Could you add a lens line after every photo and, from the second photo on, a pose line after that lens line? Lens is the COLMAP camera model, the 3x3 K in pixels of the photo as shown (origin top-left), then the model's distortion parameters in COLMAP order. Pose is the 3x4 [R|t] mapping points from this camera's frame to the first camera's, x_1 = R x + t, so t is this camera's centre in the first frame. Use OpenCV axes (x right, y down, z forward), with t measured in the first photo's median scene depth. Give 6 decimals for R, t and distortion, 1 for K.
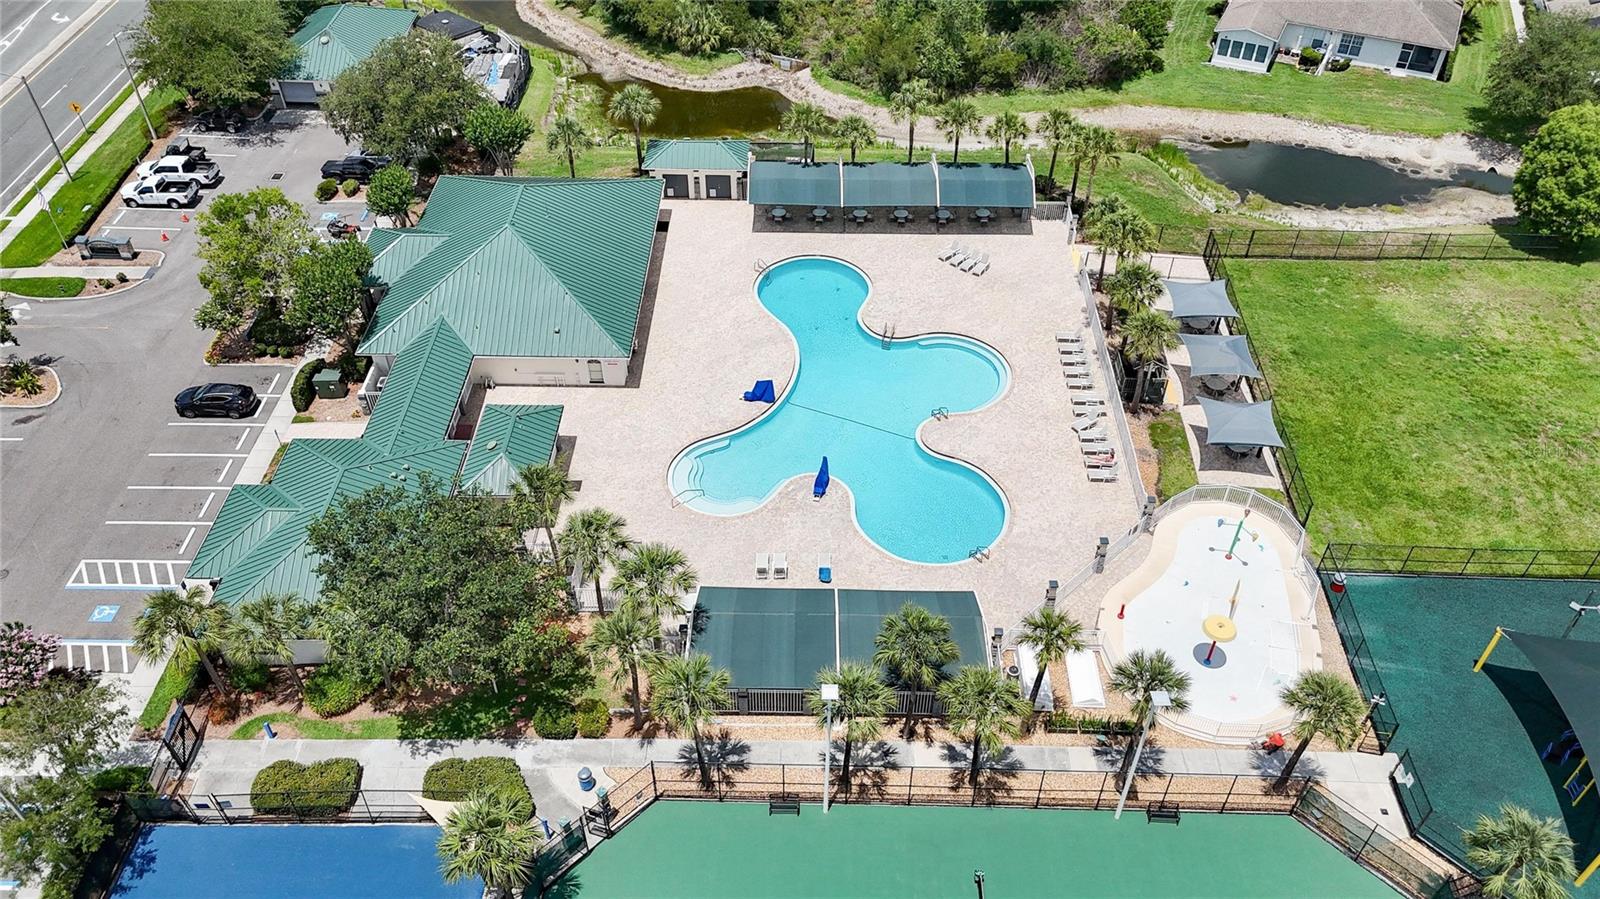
lens RADIAL K [[1168.7, 0, 800.0], [0, 1168.7, 449.5], [0, 0, 1]] dist [0.085851, -0.096139]
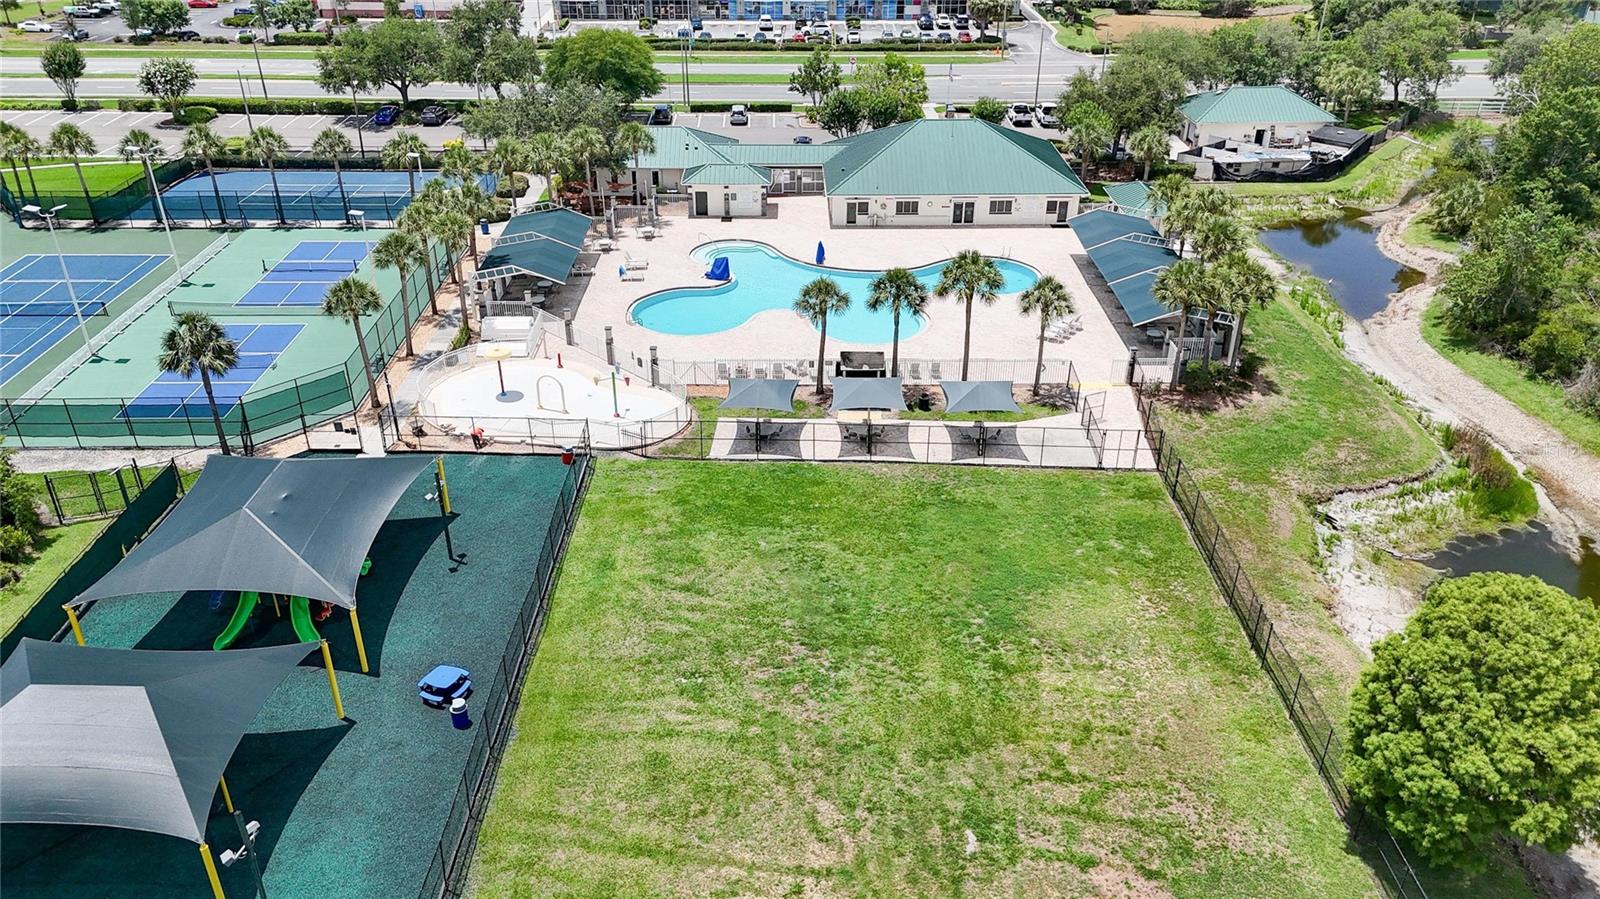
lens RADIAL K [[1168.7, 0, 800.0], [0, 1168.7, 449.5], [0, 0, 1]] dist [0.085851, -0.096139]
pose [[0.029795, 0.480814, -0.876316, 0.801965], [-0.677066, 0.654652, 0.336172, -0.219430], [0.735319, 0.583308, 0.345048, 0.471597]]
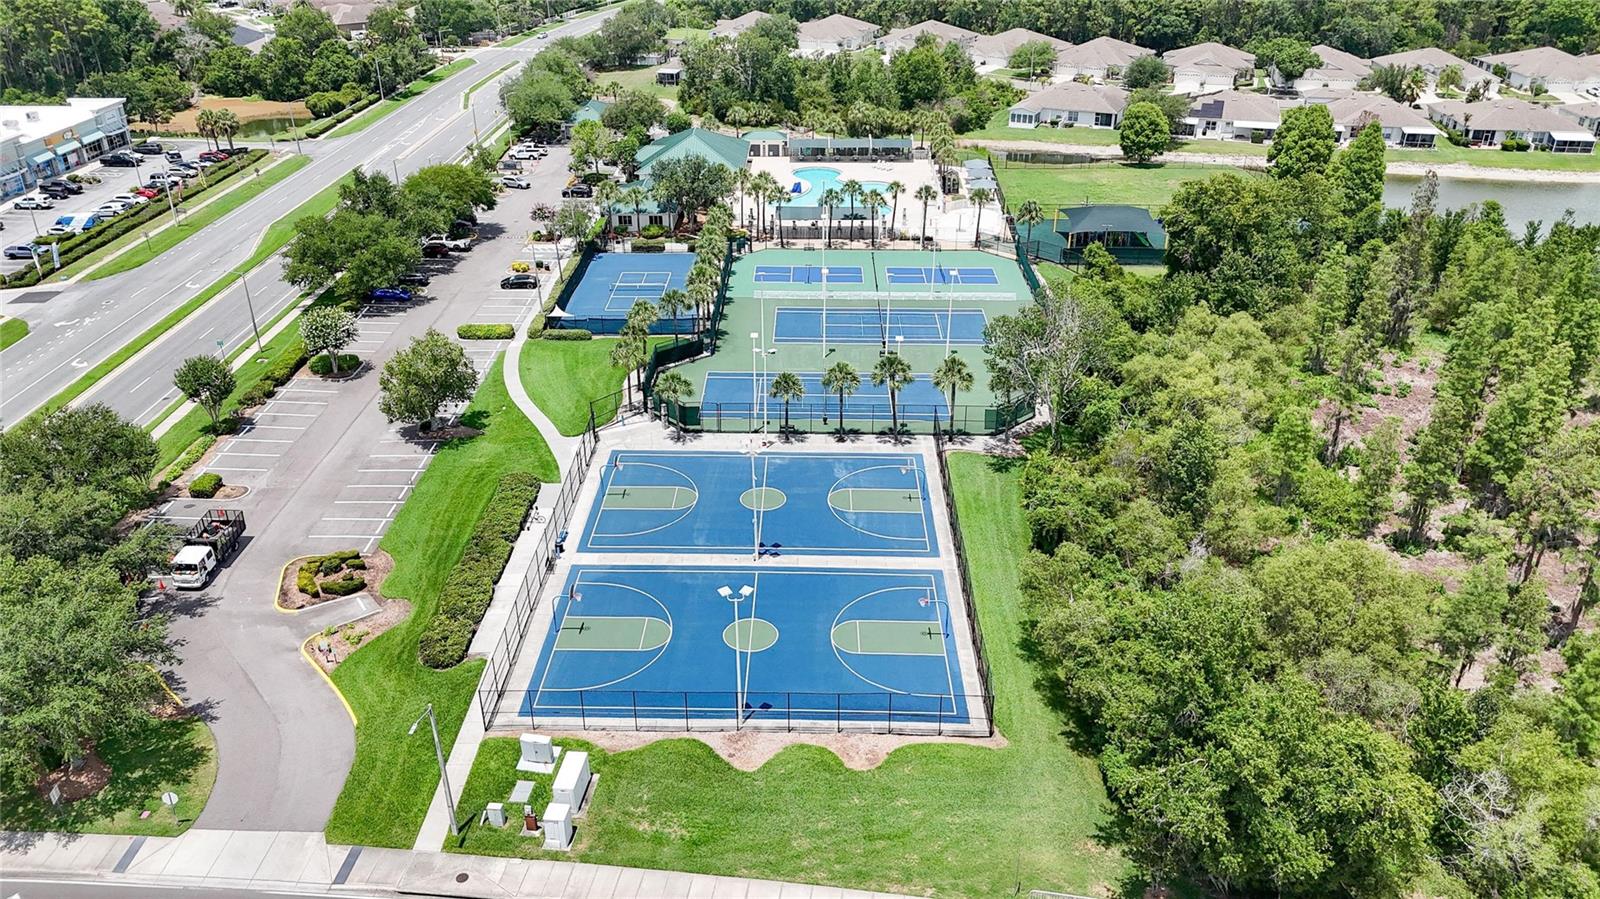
lens RADIAL K [[1168.7, 0, 800.0], [0, 1168.7, 449.5], [0, 0, 1]] dist [0.085851, -0.096139]
pose [[0.999996, -0.002561, 0.000871, -0.020309], [0.002700, 0.964362, -0.264571, 0.791291], [-0.000162, 0.264572, 0.964366, -0.865047]]
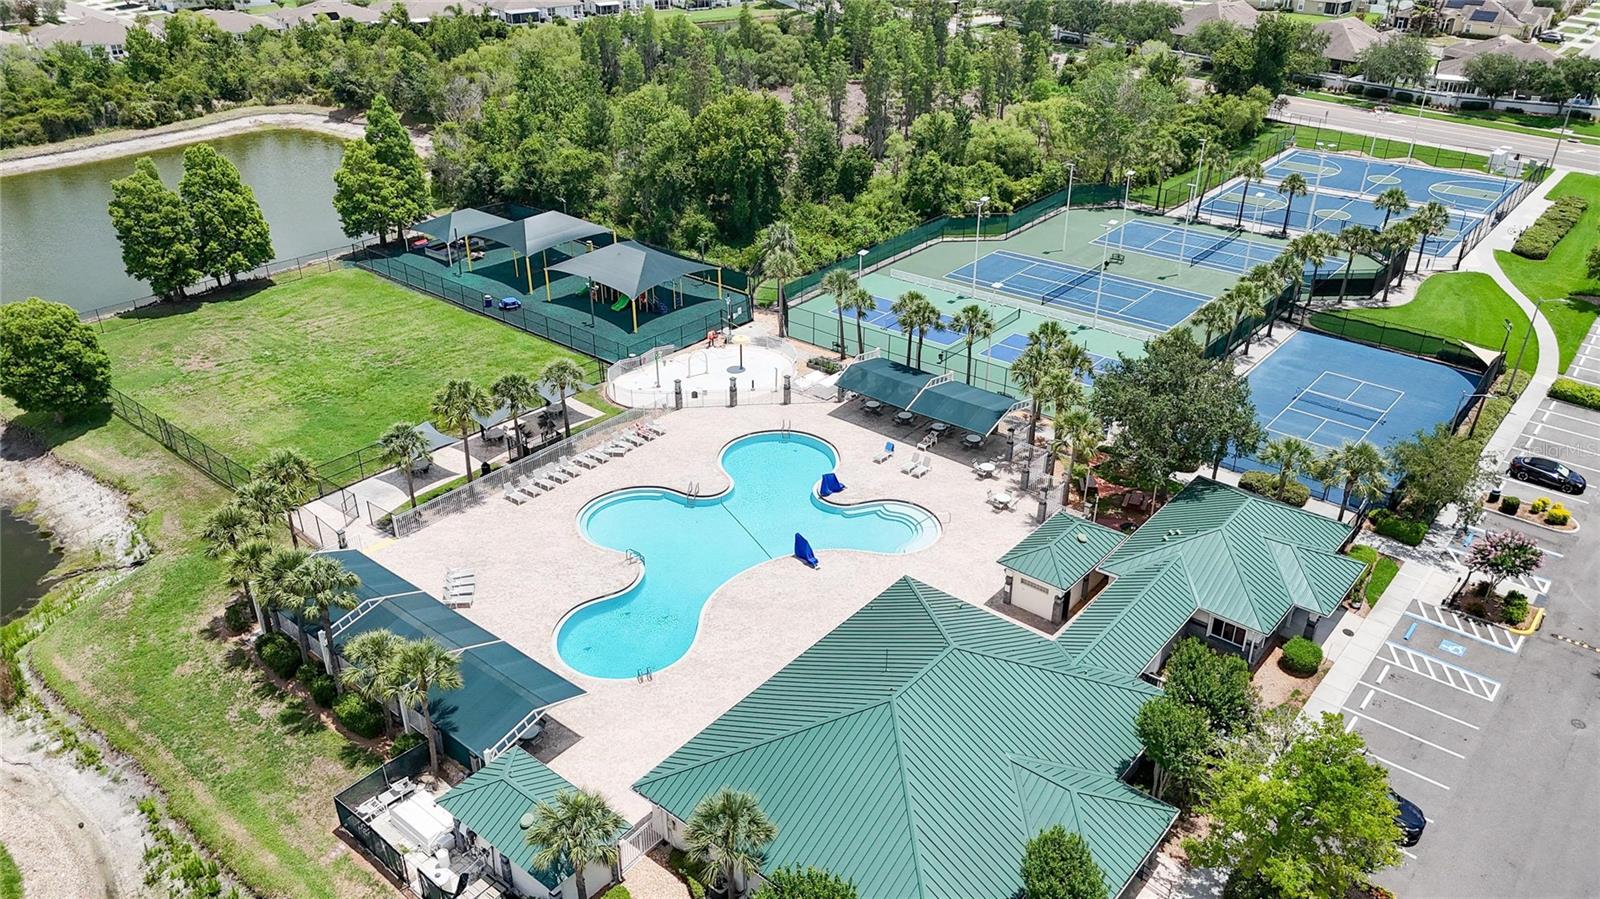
lens RADIAL K [[1168.7, 0, 800.0], [0, 1168.7, 449.5], [0, 0, 1]] dist [0.085851, -0.096139]
pose [[-0.781804, -0.293727, 0.550006, -0.386622], [0.423184, 0.397867, 0.814013, -0.628979], [-0.457927, 0.869152, -0.186754, 0.773937]]
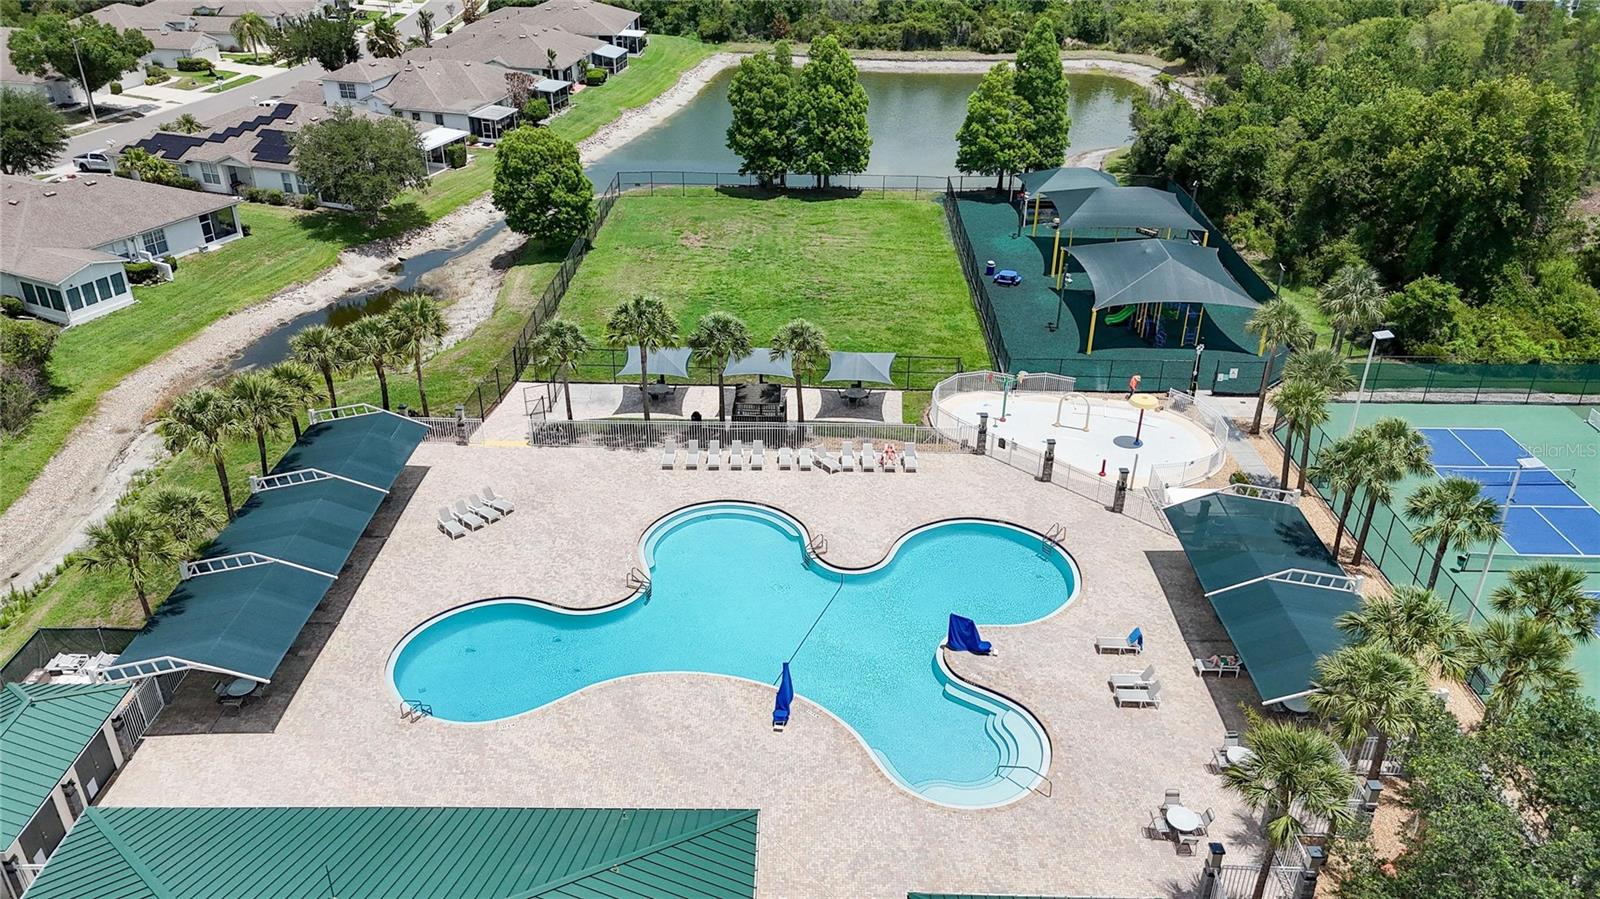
lens RADIAL K [[1168.7, 0, 800.0], [0, 1168.7, 449.5], [0, 0, 1]] dist [0.085851, -0.096139]
pose [[-0.011880, -0.473517, 0.880705, -0.365309], [0.671380, 0.648933, 0.357960, -0.246254], [-0.741018, 0.595540, 0.310200, 0.498777]]
